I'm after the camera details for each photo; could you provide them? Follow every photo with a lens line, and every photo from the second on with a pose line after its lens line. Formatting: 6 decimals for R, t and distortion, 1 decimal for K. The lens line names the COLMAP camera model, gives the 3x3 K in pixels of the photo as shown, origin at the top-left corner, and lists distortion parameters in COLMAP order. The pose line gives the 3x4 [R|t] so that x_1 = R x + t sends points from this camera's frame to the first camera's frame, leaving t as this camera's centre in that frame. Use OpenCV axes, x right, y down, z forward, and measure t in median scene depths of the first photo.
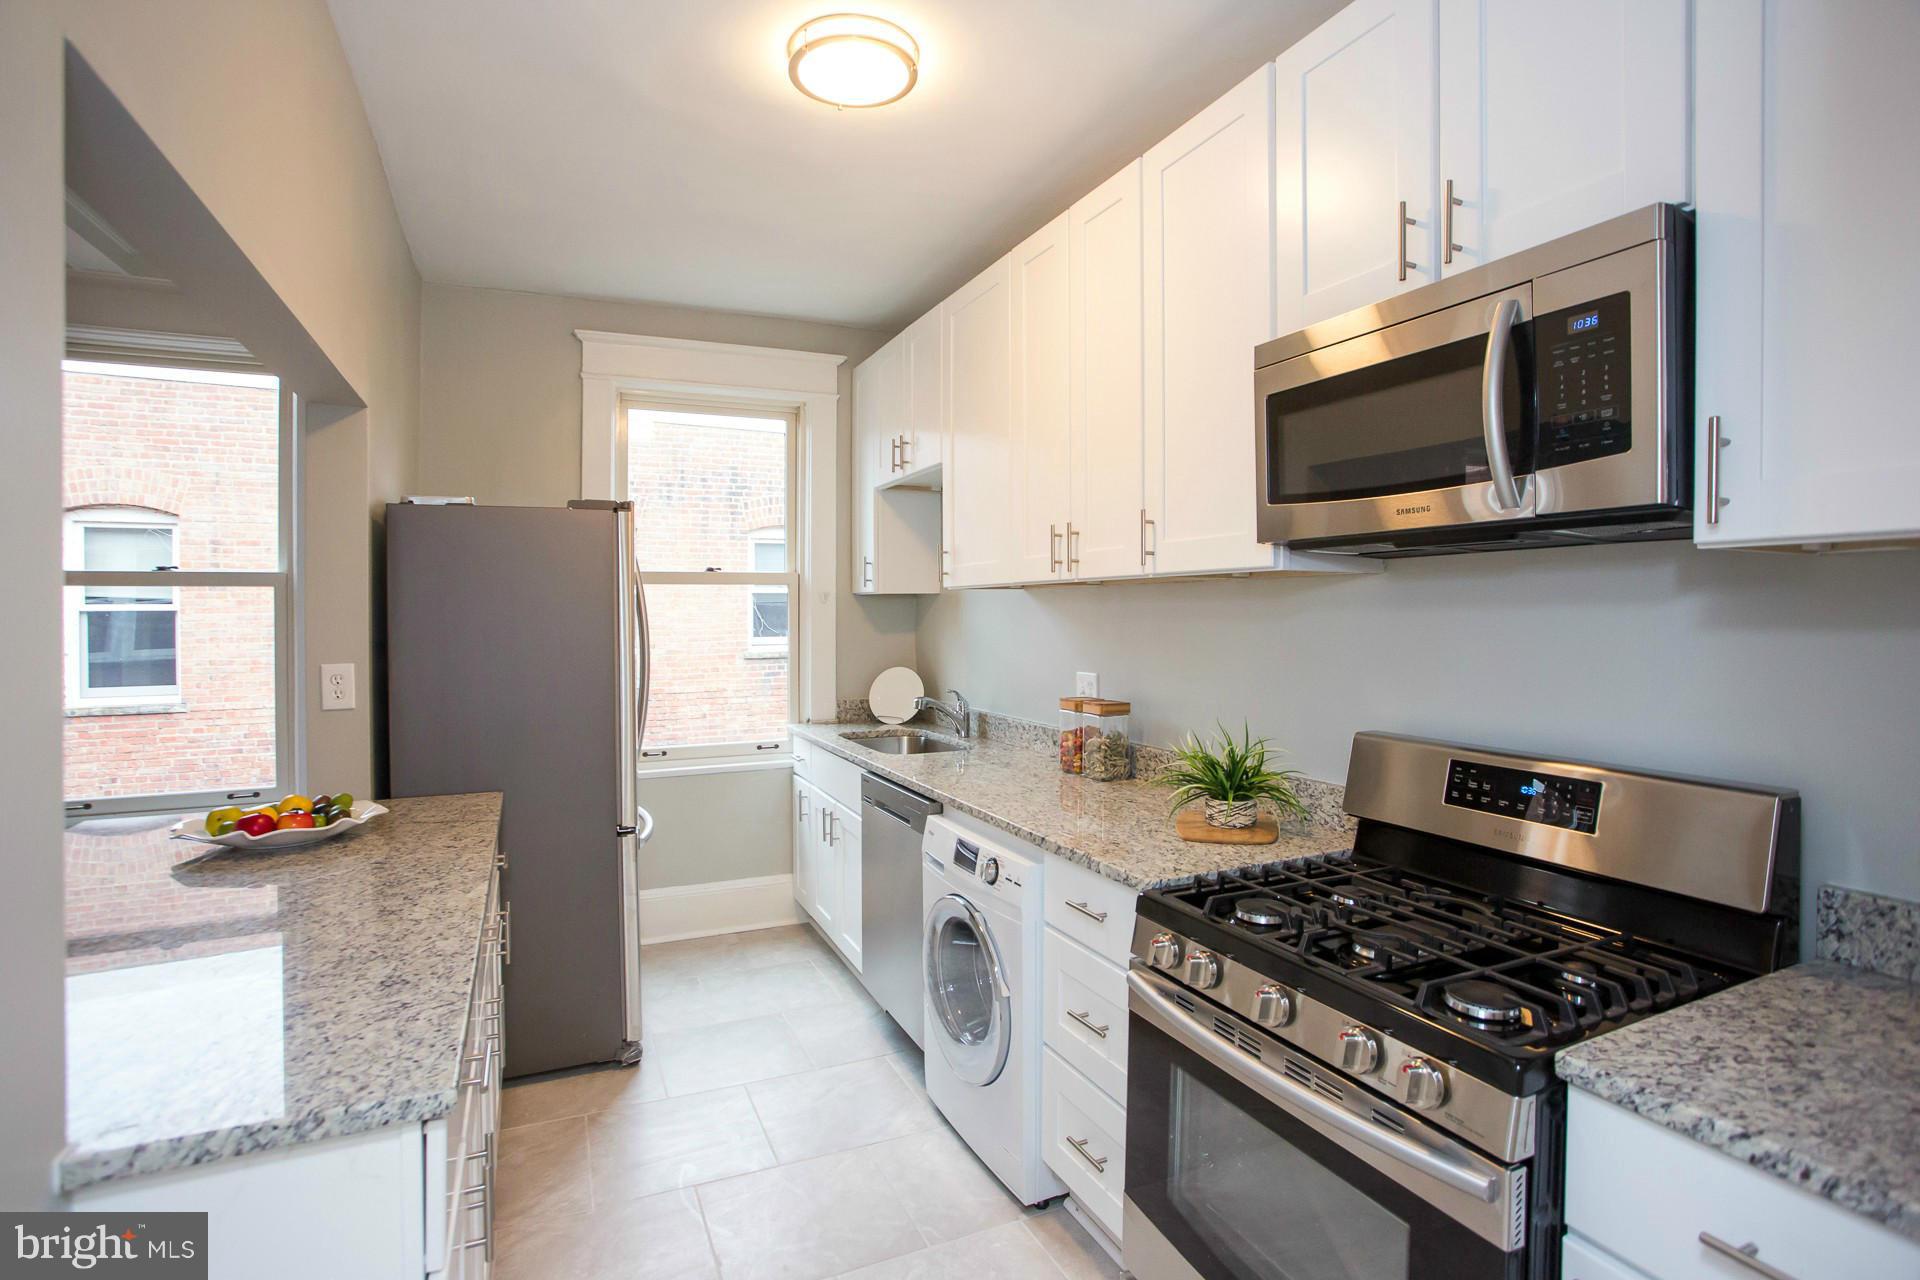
lens RADIAL K [[907.1, 0, 961.7], [0, 907.1, 622.2], [0, 0, 1]] dist [-0.066335, 0.029267]
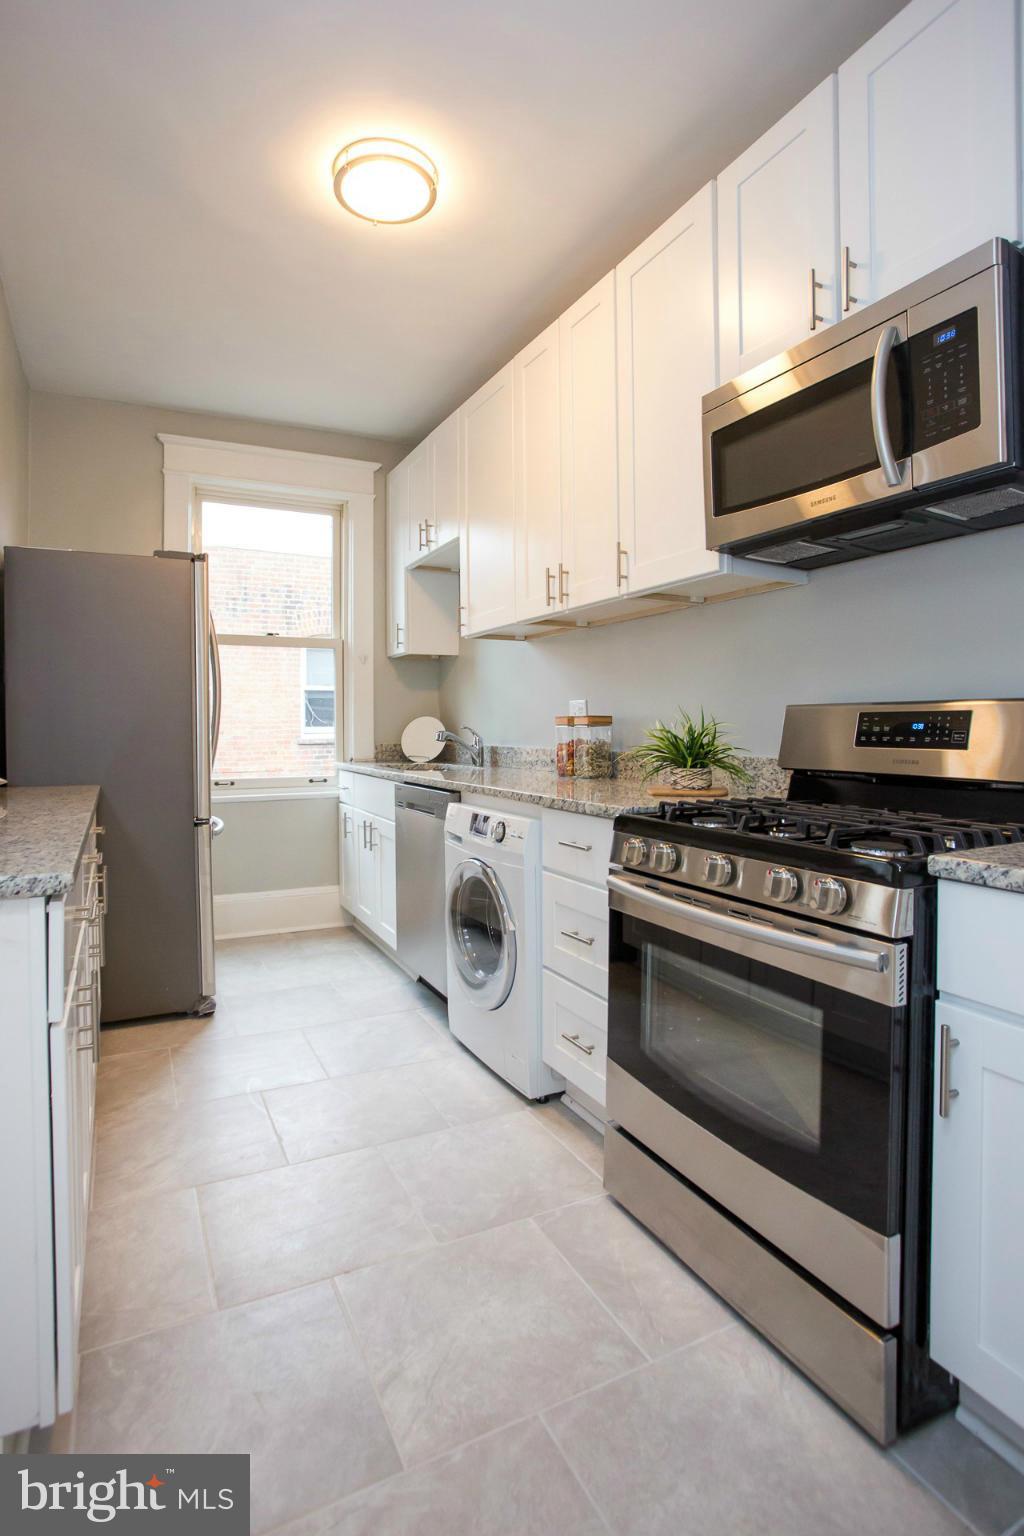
lens RADIAL K [[754.3, 0, 503.0], [0, 754.3, 724.5], [0, 0, 1]] dist [-0.064218, 0.022699]
pose [[0.999491, -0.007641, 0.030973, 0.006423], [0.007861, 0.999945, -0.007006, 0.138974], [-0.030918, 0.007246, 0.999496, -0.036125]]
